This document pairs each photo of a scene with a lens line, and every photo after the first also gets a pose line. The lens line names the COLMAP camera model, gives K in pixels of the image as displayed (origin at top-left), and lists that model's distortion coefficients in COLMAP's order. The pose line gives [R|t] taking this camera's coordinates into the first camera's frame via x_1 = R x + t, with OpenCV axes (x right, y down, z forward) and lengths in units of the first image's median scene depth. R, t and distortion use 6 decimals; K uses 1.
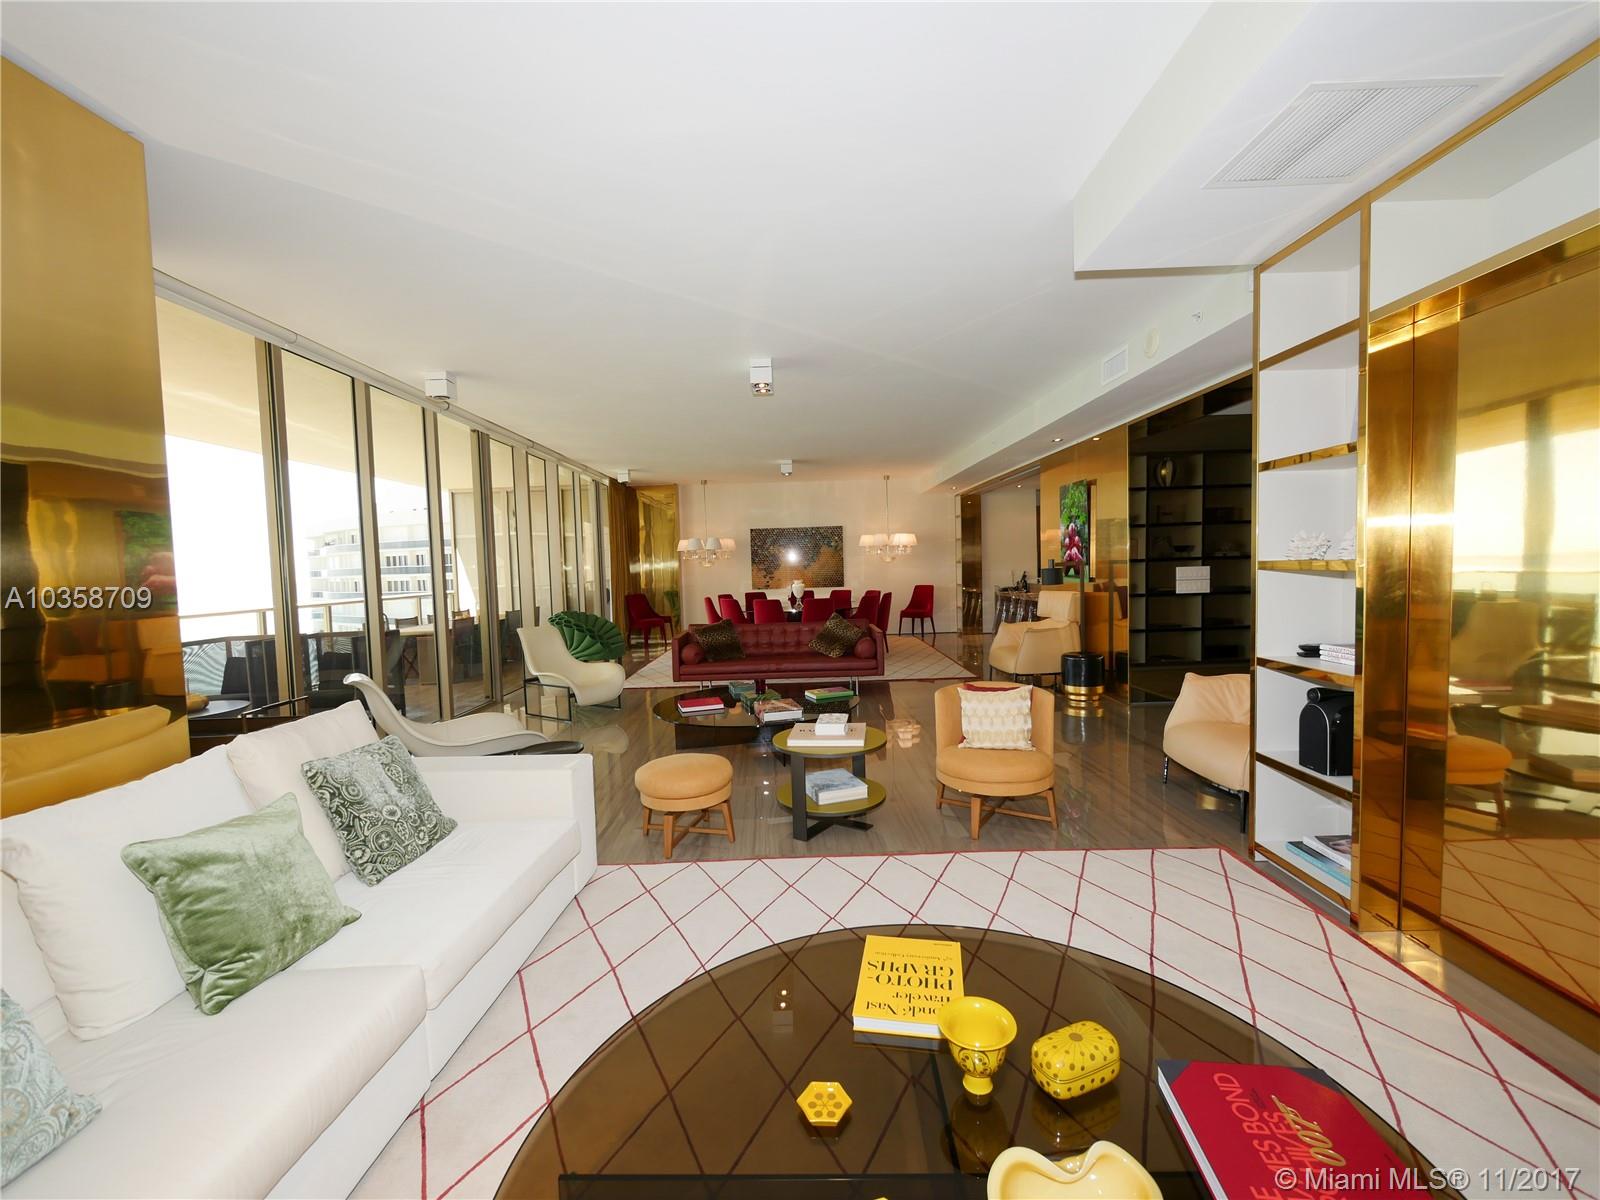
lens RADIAL K [[677.5, 0, 792.1], [0, 677.5, 599.1], [0, 0, 1]] dist [-0.002069, 0.000551]
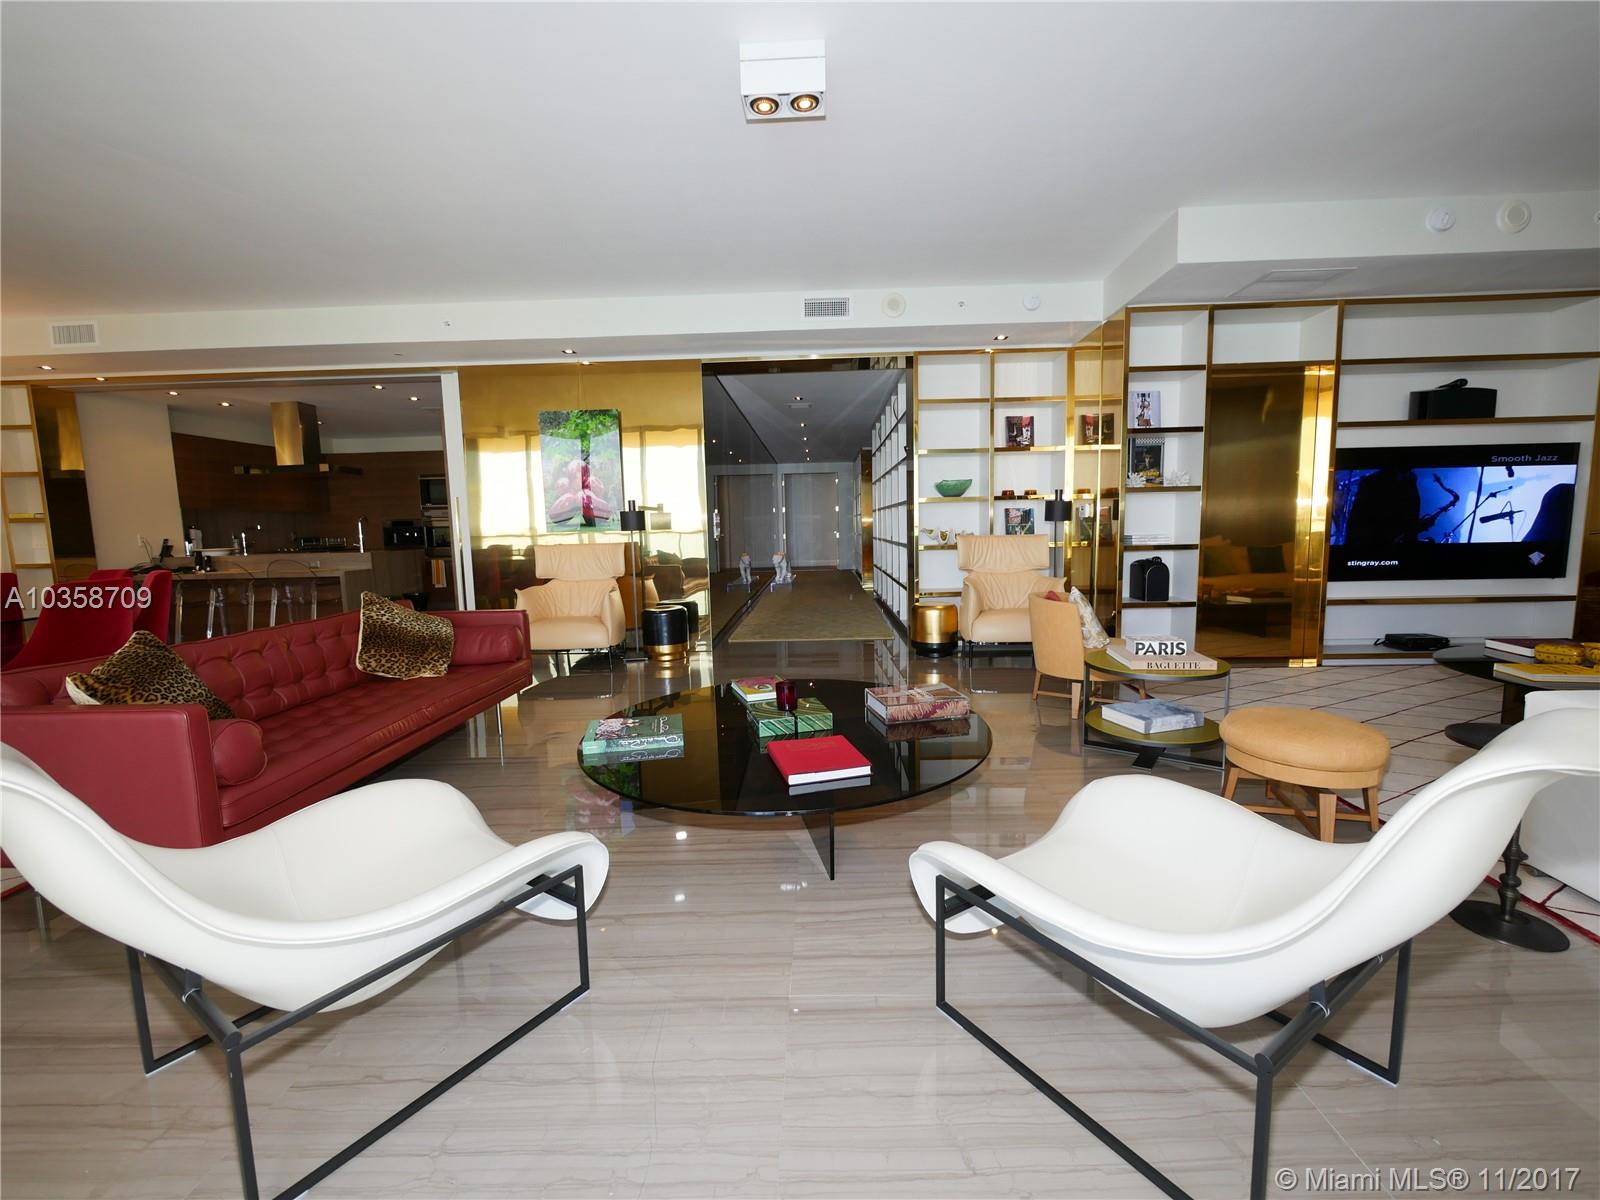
lens RADIAL K [[677.5, 0, 802.9], [0, 677.5, 597.3], [0, 0, 1]] dist [-0.002069, 0.000551]
pose [[0.035817, -0.076751, 0.996407, -0.238331], [0.074444, 0.994481, 0.073927, 0.007504], [-0.996582, 0.071529, 0.041333, 0.412779]]
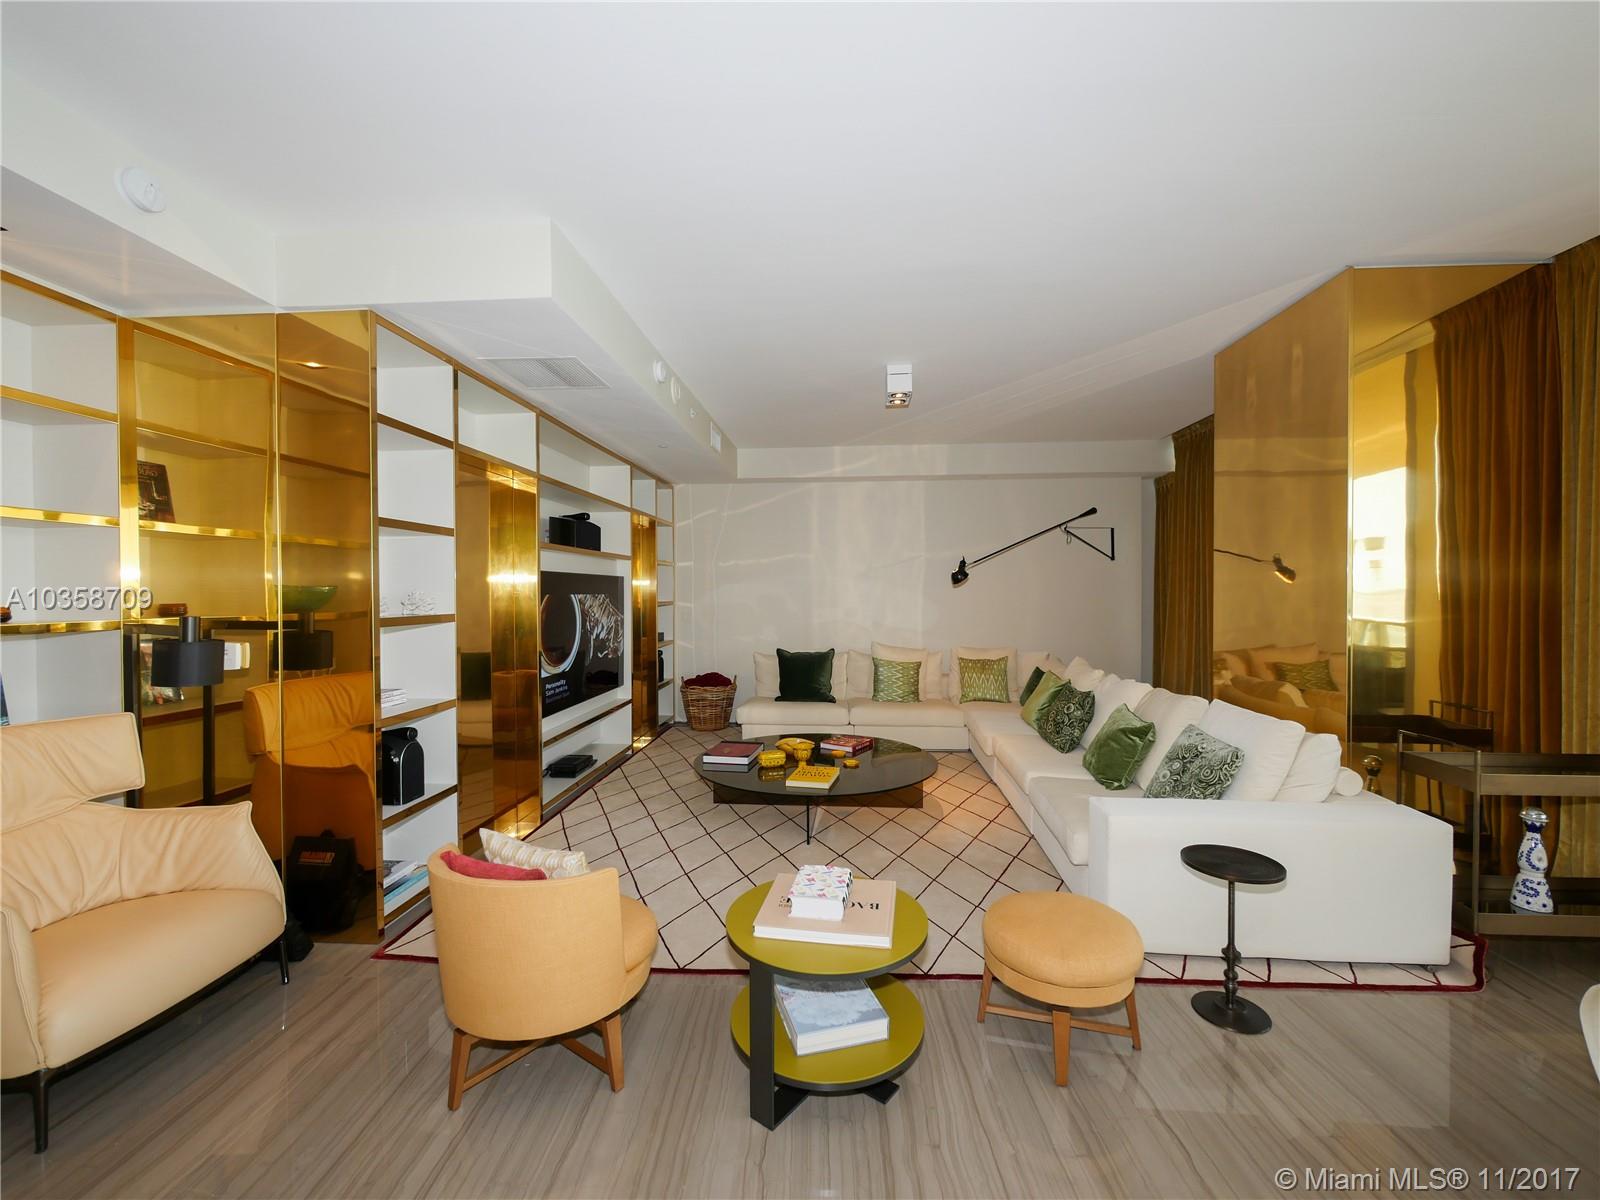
lens RADIAL K [[677.5, 0, 803.9], [0, 677.5, 599.8], [0, 0, 1]] dist [-0.002069, 0.000551]
pose [[-0.997764, 0.034901, 0.056999, 0.012985], [0.038530, 0.997215, 0.063860, -0.028059], [-0.054612, 0.065913, -0.996330, 0.454725]]
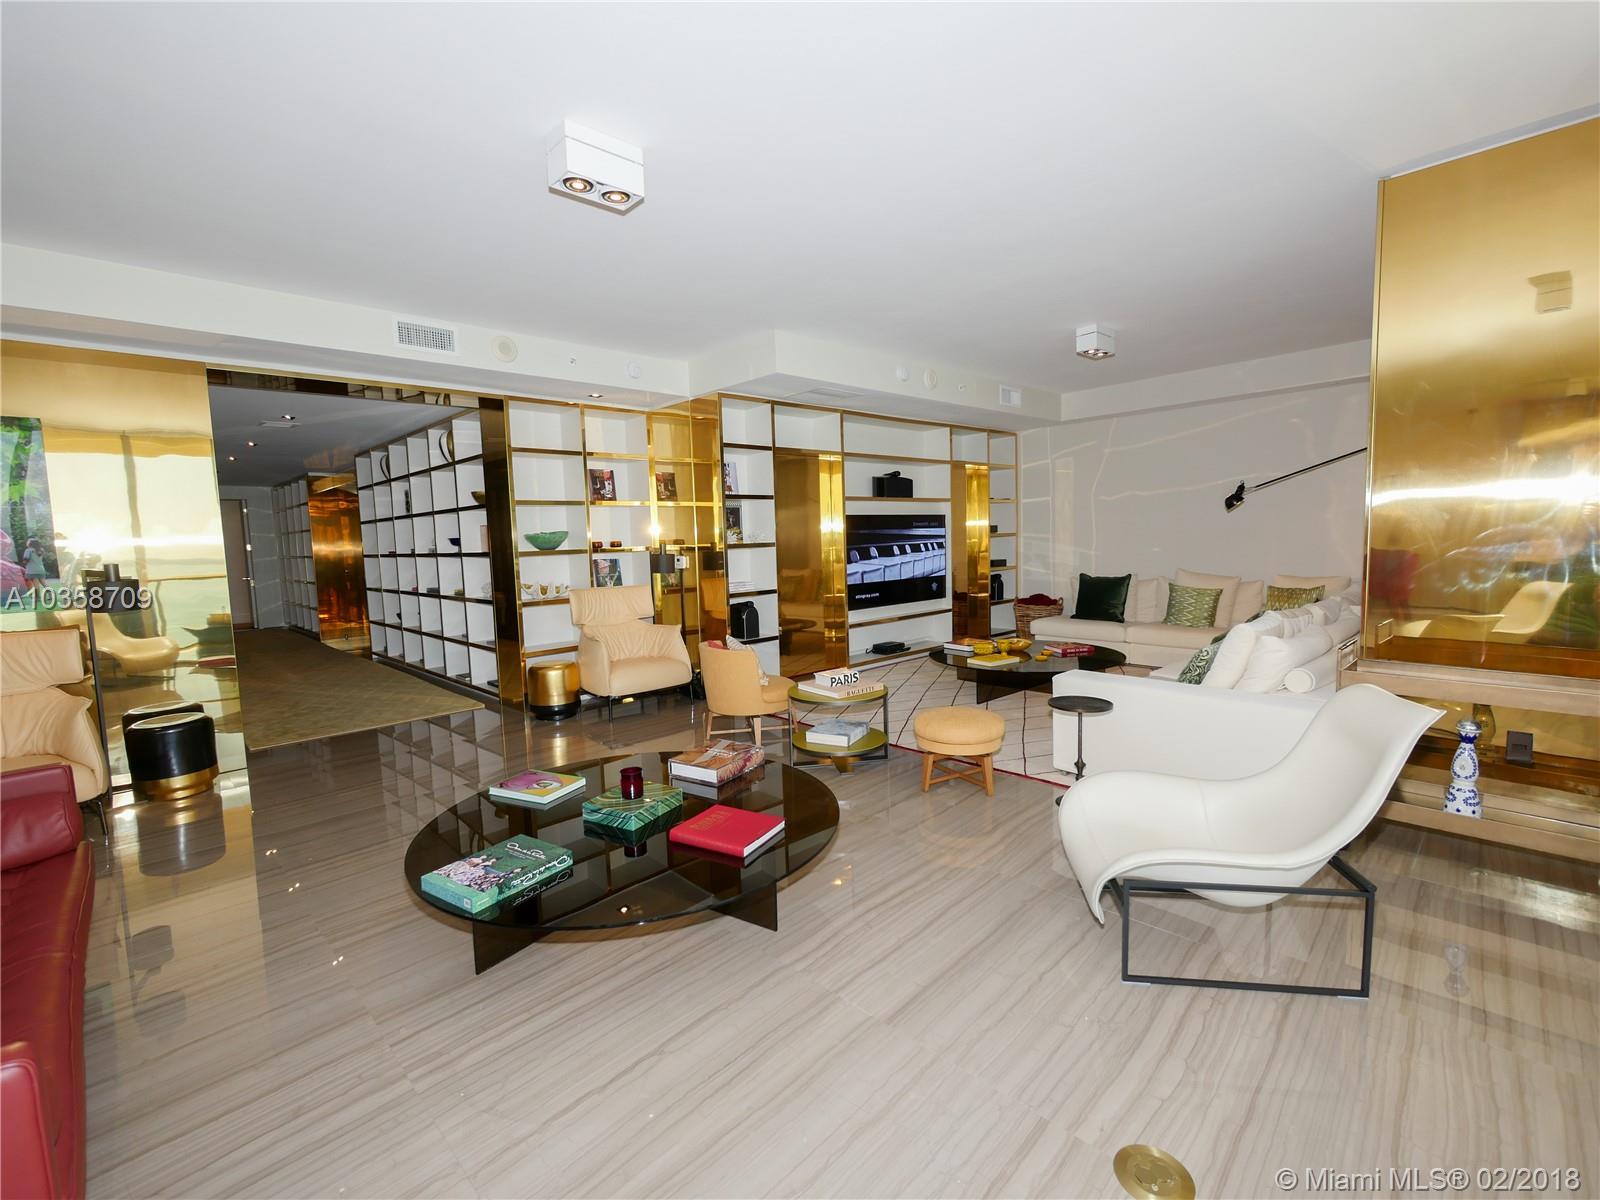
lens RADIAL K [[720.7, 0, 804.2], [0, 720.7, 597.1], [0, 0, 1]] dist [0.010347, 0.000359]
pose [[-0.690551, -0.008646, 0.723232, -0.224525], [0.091931, 0.990769, 0.099622, -0.021545], [-0.717418, 0.135282, -0.683382, 0.540560]]
